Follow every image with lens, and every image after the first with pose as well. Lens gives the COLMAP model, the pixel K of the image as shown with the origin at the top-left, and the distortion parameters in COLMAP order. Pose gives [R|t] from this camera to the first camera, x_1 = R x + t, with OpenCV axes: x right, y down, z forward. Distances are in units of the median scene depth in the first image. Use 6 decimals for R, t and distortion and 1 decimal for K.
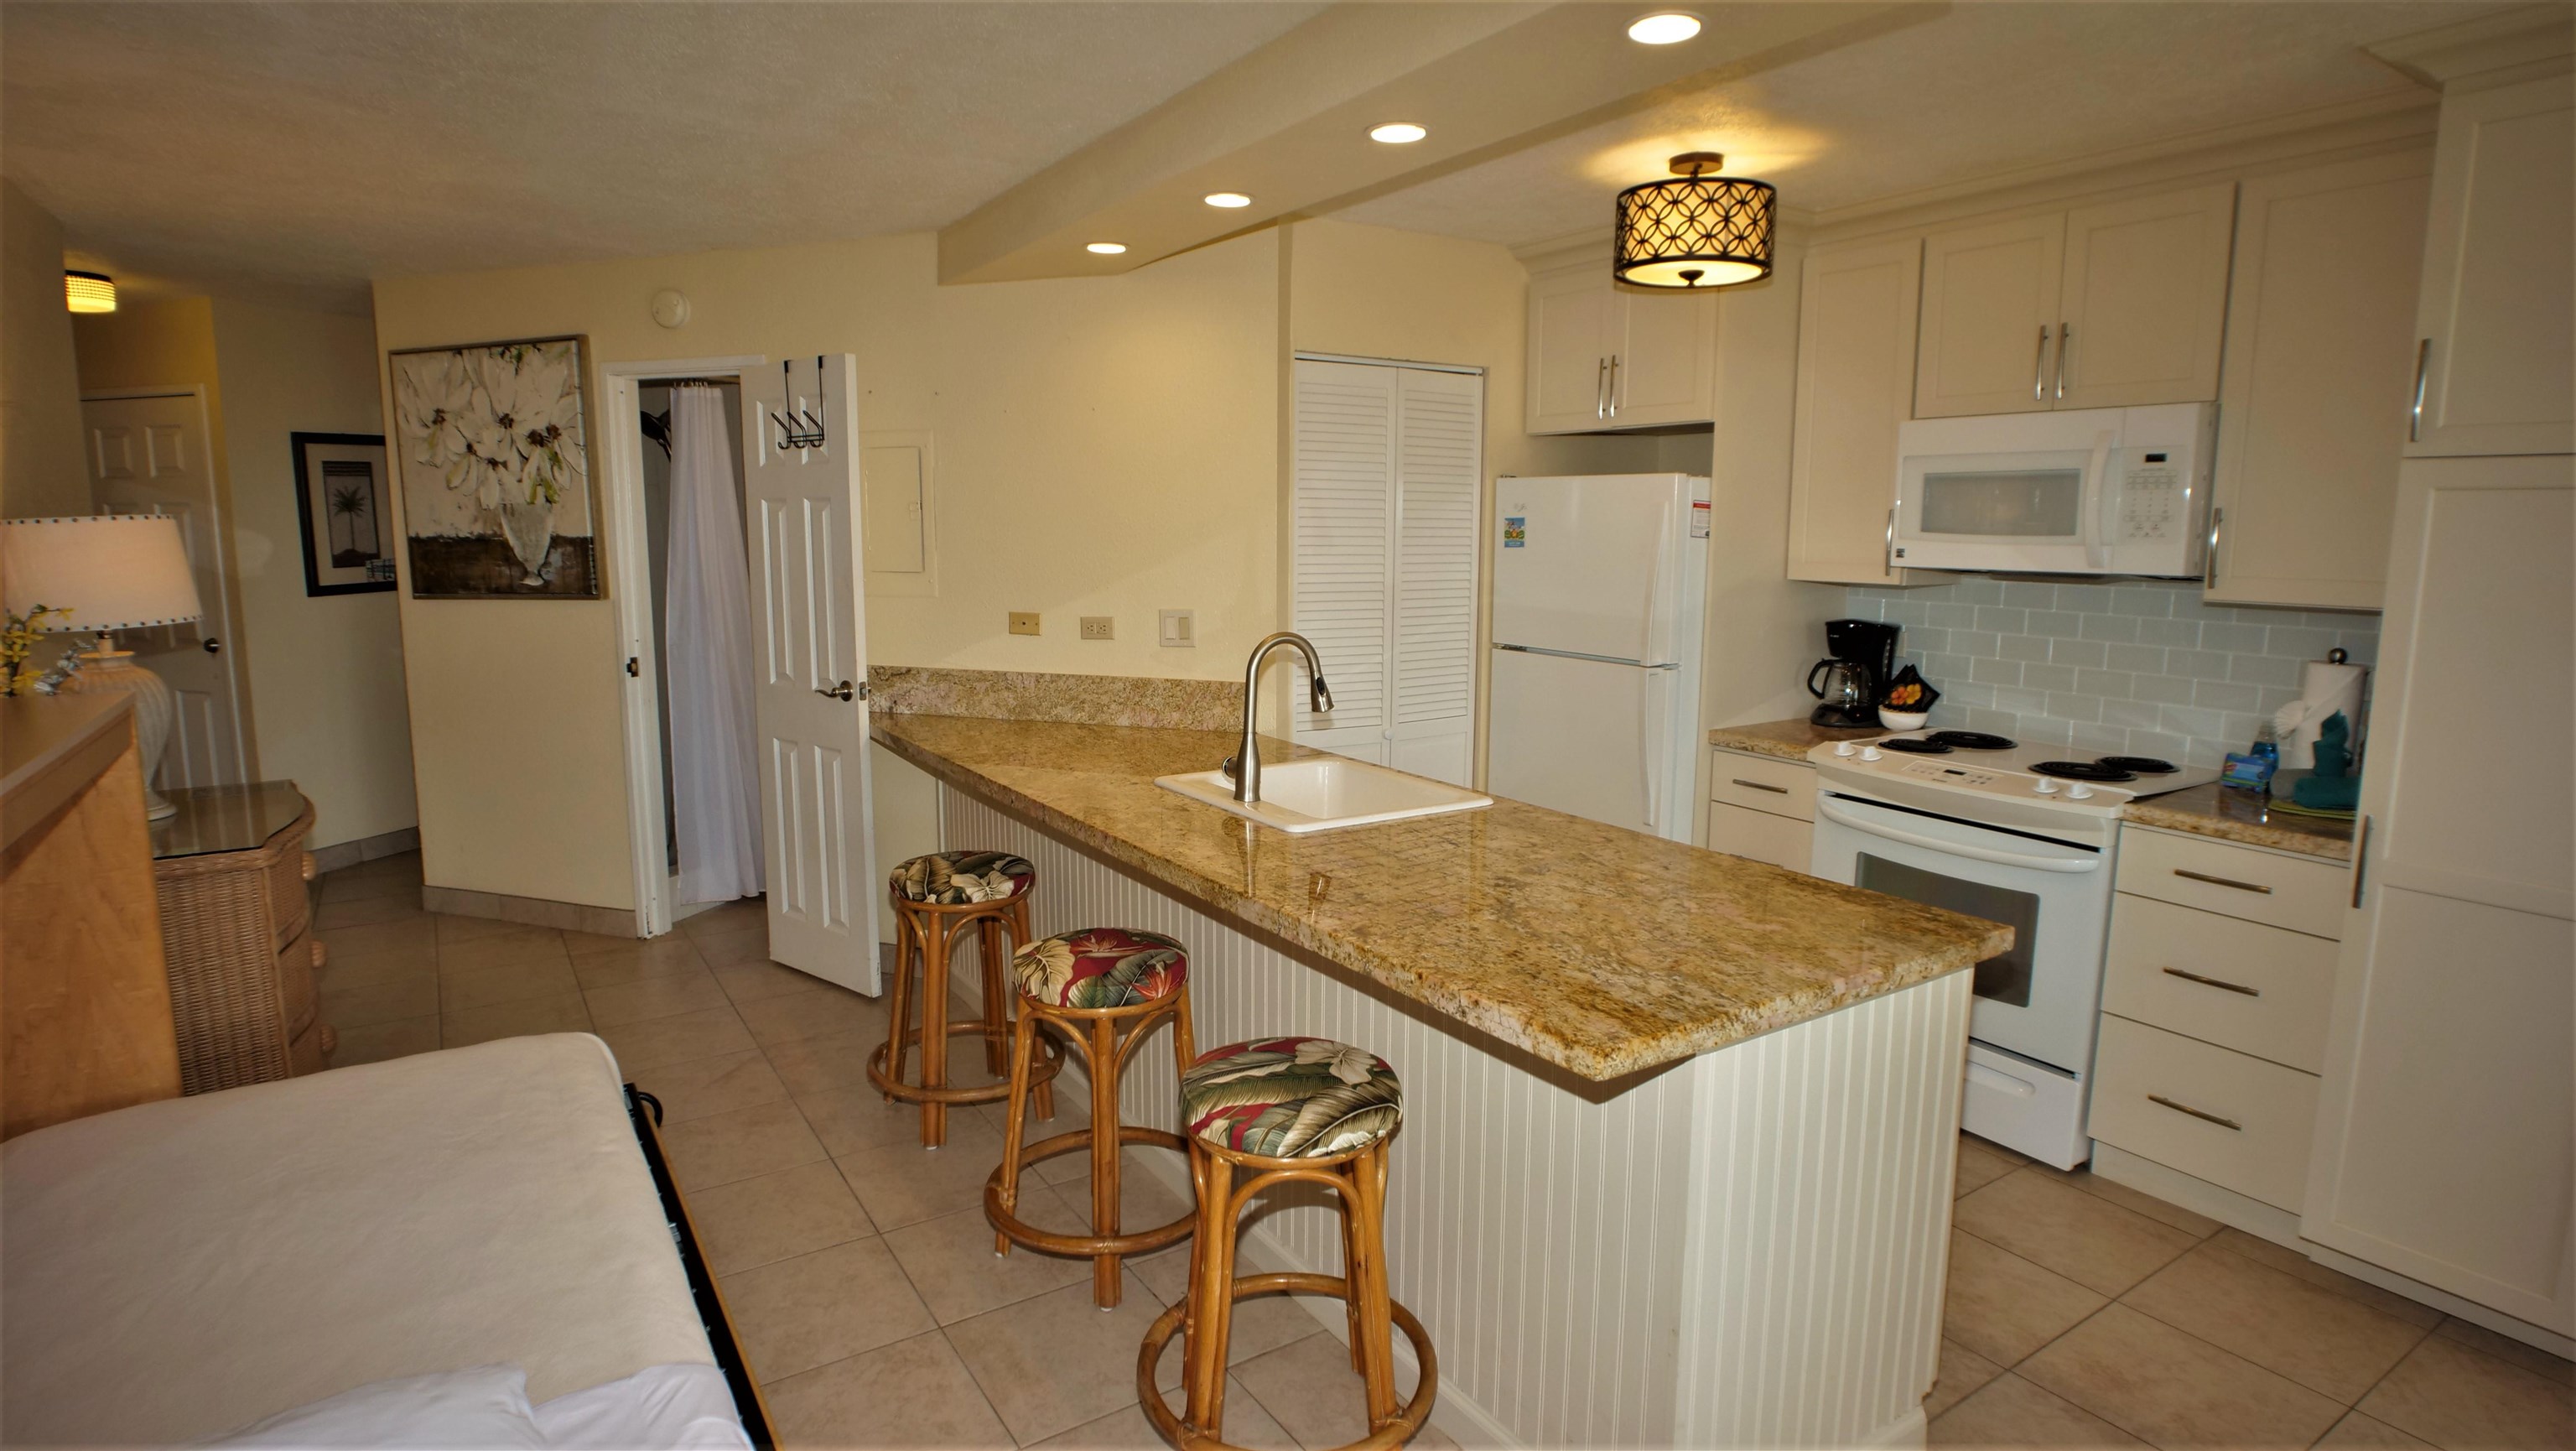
lens RADIAL K [[1331.2, 0, 1281.5], [0, 1331.2, 714.3], [0, 0, 1]] dist [-0.040960, 0.012321]
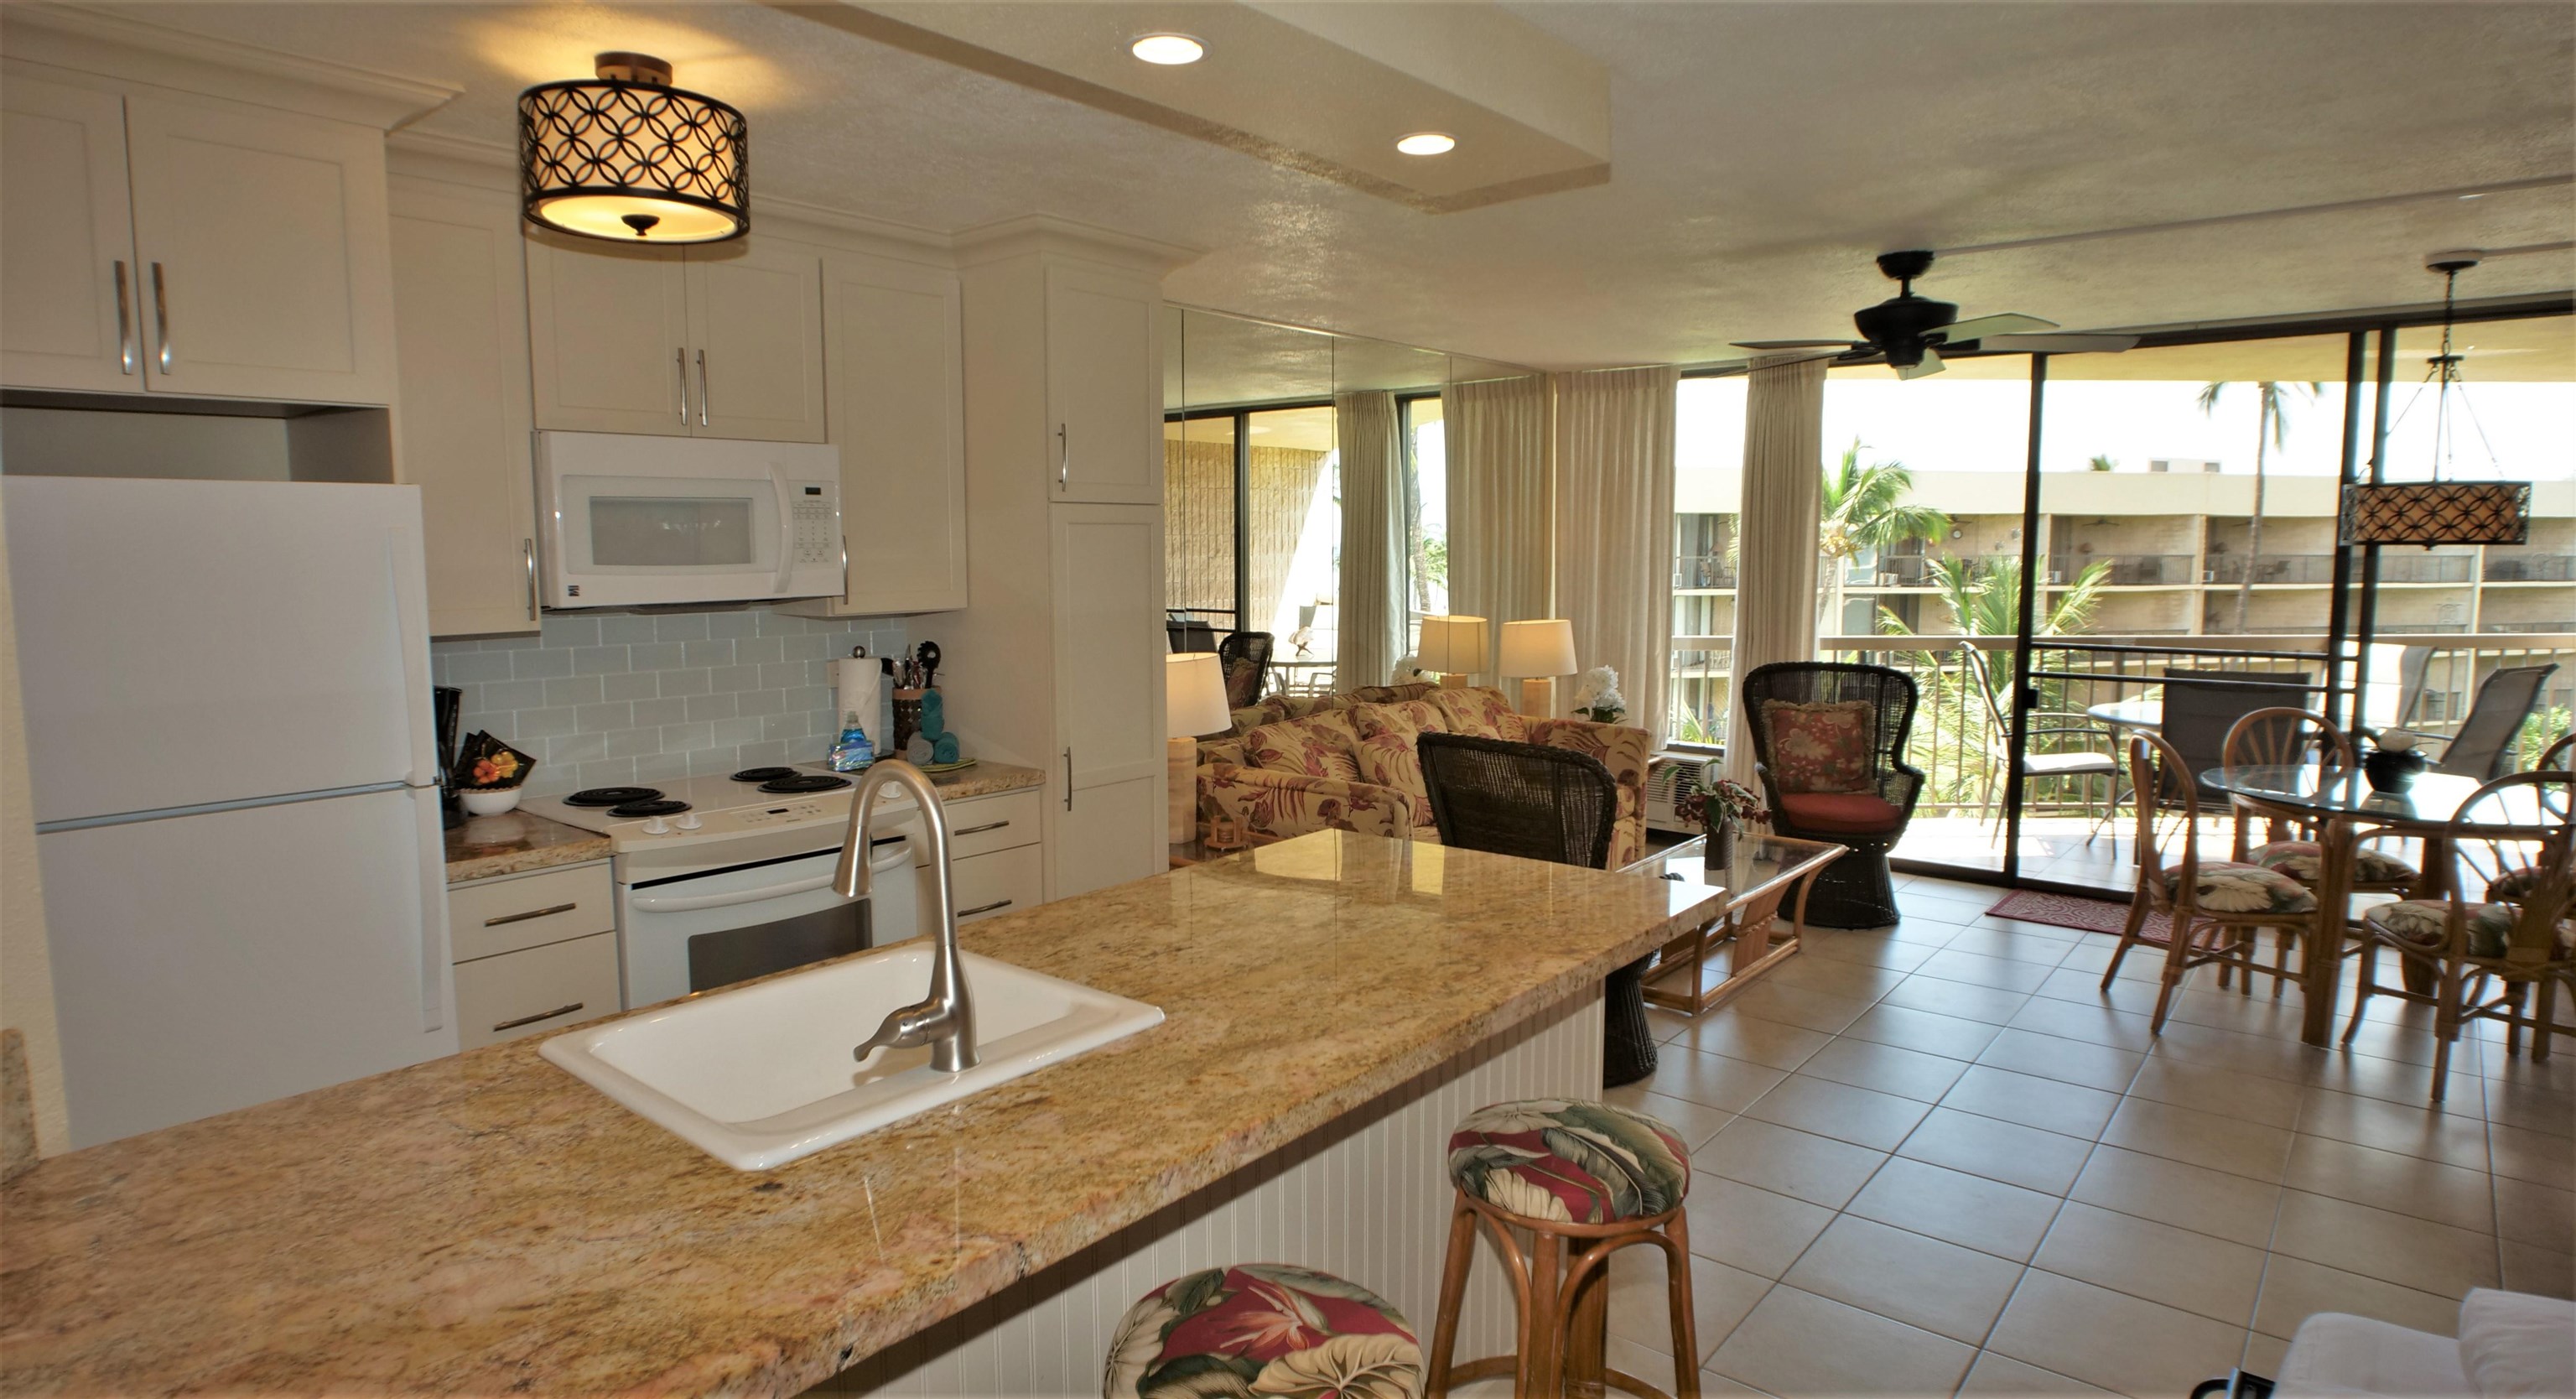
lens RADIAL K [[1394.2, 0, 1275.7], [0, 1394.2, 698.6], [0, 0, 1]] dist [-0.044336, -0.000613]
pose [[-0.290999, -0.109492, 0.950437, -0.570268], [0.143595, 0.977178, 0.156537, -0.148746], [-0.945886, 0.182030, -0.268635, 0.959192]]
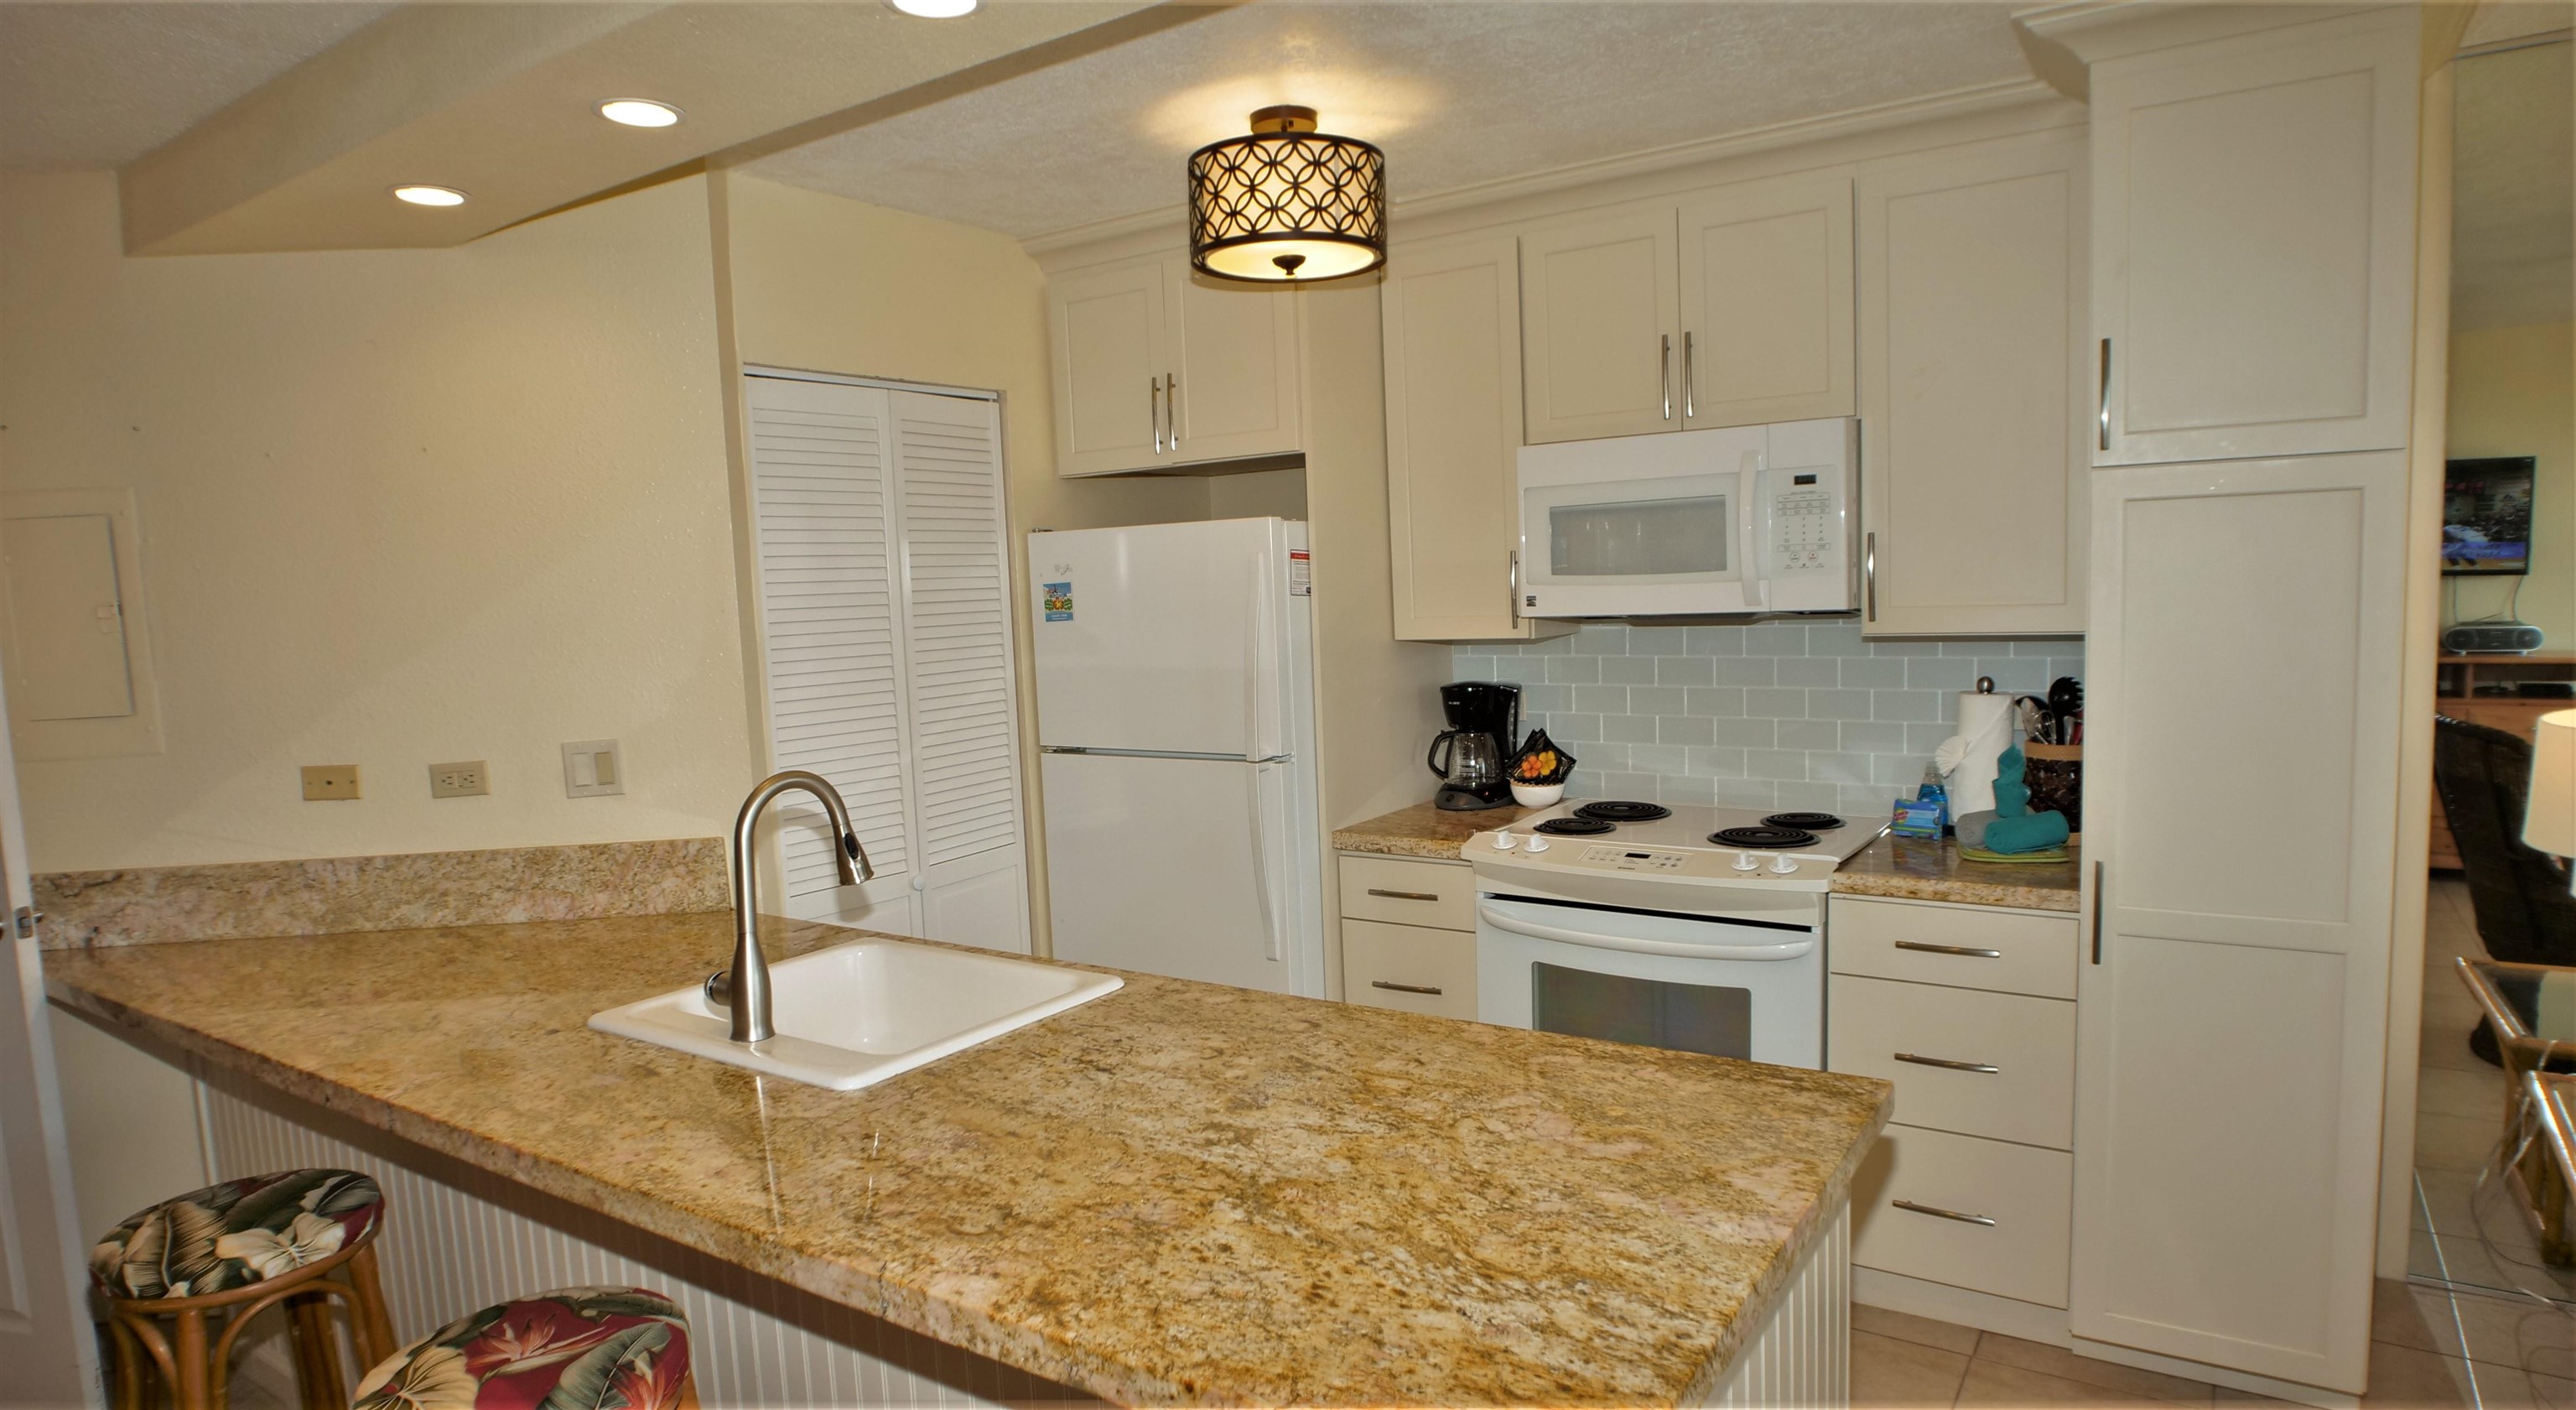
lens RADIAL K [[1448.8, 0, 1322.1], [0, 1448.8, 725.0], [0, 0, 1]] dist [-0.042777, 0.013278]
pose [[0.912551, -0.083681, 0.400311, -0.038480], [0.103674, 0.994203, -0.028508, -0.035298], [-0.395605, 0.067517, 0.915936, 0.238148]]
